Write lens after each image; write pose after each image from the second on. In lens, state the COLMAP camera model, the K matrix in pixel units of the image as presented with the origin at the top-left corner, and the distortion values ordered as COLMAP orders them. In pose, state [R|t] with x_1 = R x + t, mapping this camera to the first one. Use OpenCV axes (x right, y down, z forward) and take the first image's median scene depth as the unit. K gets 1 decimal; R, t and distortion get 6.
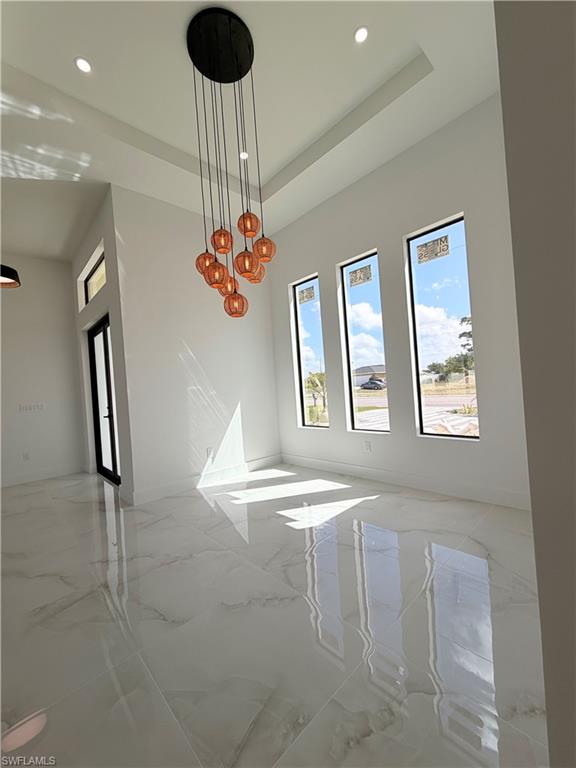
lens RADIAL K [[306.9, 0, 289.3], [0, 306.9, 382.3], [0, 0, 1]] dist [-0.001126, 0.000113]
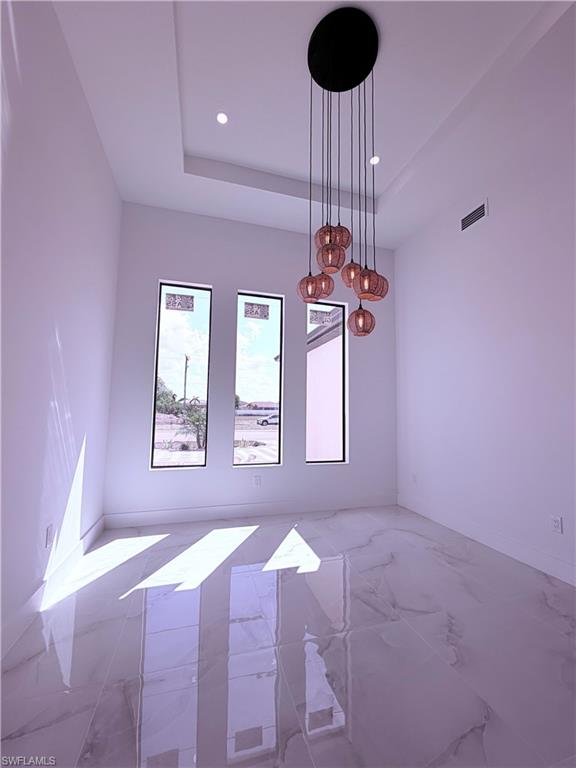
lens RADIAL K [[305.7, 0, 288.0], [0, 305.7, 384.0], [0, 0, 1]] dist [0.000242, 0.000131]
pose [[0.451736, 0.154785, 0.878622, -0.625079], [-0.055889, 0.987810, -0.145286, 0.040771], [-0.890400, 0.016526, 0.454880, 0.479651]]
